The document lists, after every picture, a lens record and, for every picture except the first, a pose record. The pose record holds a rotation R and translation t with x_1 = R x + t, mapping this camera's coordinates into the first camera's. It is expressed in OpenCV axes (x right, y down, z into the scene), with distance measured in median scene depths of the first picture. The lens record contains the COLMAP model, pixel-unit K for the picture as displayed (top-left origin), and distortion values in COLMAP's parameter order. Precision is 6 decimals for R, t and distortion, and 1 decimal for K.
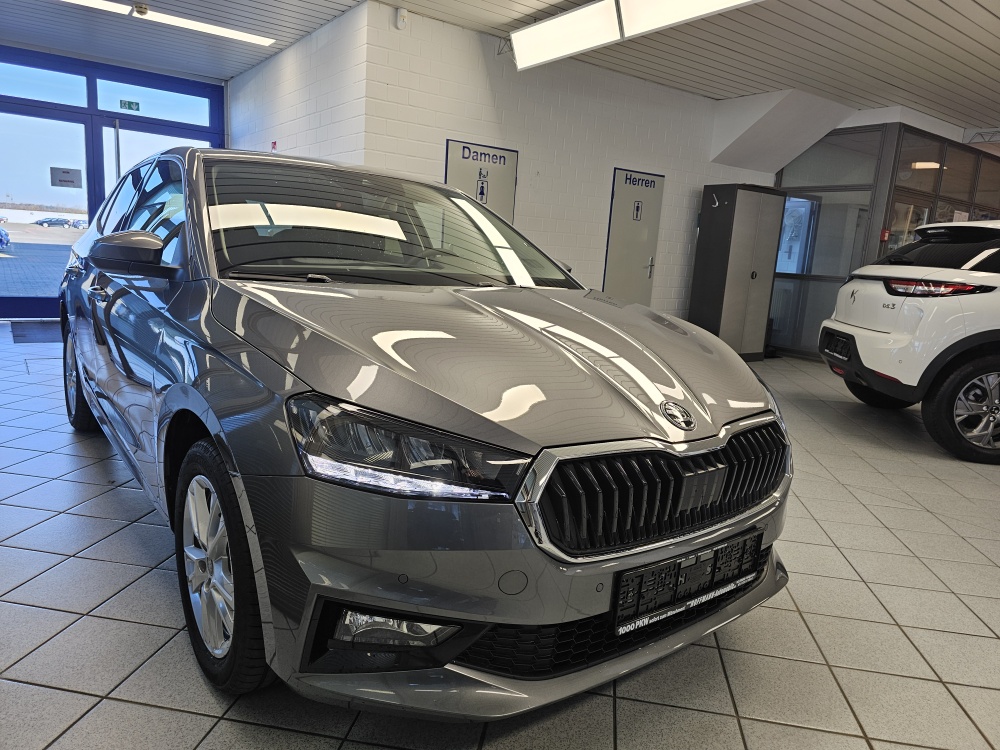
lens RADIAL K [[675.2, 0, 500.0], [0, 675.2, 375.0], [0, 0, 1]] dist [0.053654, -0.049365]
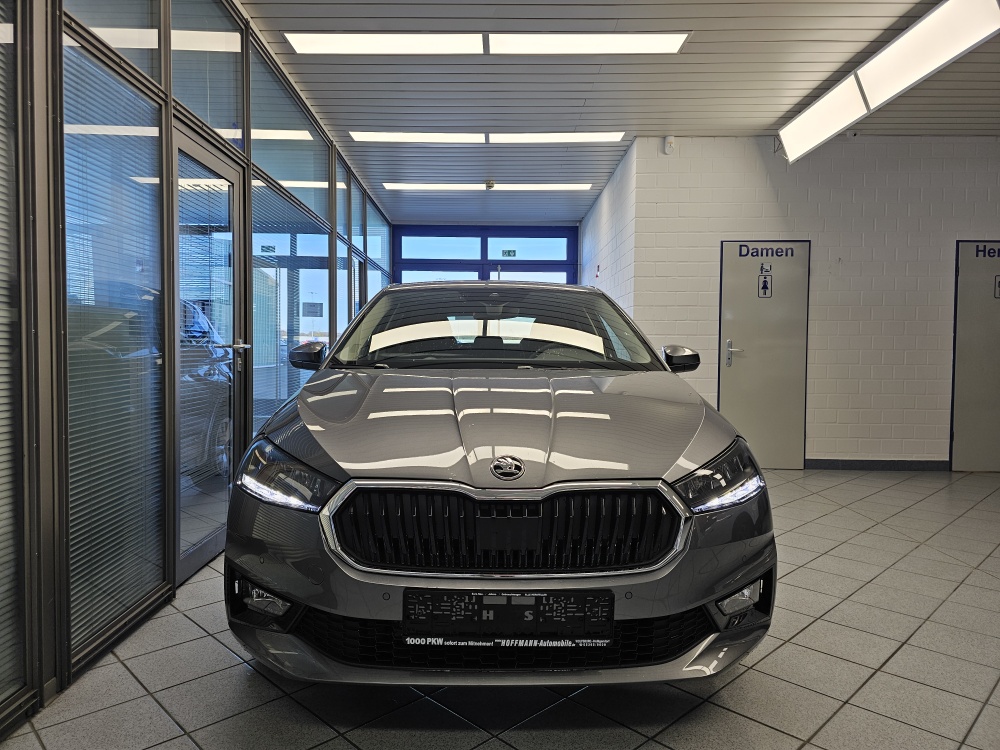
lens RADIAL K [[677.9, 0, 500.0], [0, 677.9, 375.0], [0, 0, 1]] dist [-0.001838, -0.000052]
pose [[0.804370, -0.036420, -0.593012, 0.240452], [-0.060363, 0.987945, -0.142553, 0.017995], [0.591055, 0.150461, 0.792474, 0.020696]]
